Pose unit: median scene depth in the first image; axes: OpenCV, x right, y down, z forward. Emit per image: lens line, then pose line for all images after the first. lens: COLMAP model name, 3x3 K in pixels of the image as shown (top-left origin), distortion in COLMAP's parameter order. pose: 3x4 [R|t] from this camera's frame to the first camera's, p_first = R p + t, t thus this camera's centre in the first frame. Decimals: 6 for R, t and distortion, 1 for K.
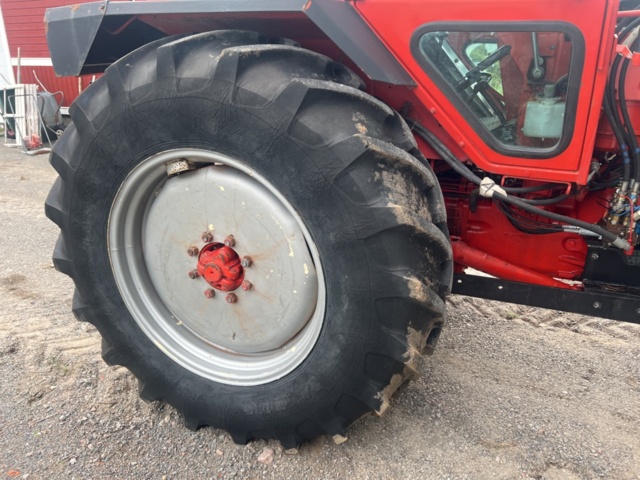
lens RADIAL K [[486.5, 0, 319.4], [0, 486.5, 241.8], [0, 0, 1]] dist [0.053878, -0.066368]
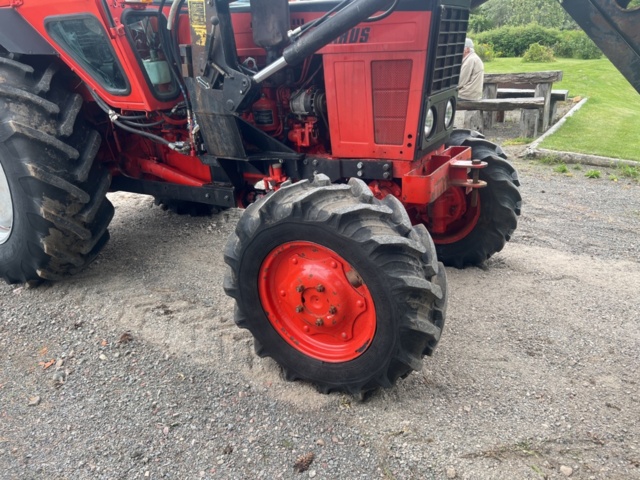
lens RADIAL K [[486.5, 0, 327.2], [0, 486.5, 239.2], [0, 0, 1]] dist [0.053878, -0.066368]
pose [[0.984141, 0.016341, -0.176635, 1.447332], [-0.019015, 0.999729, -0.013459, 0.323269], [0.176367, 0.016605, 0.984184, -0.512251]]
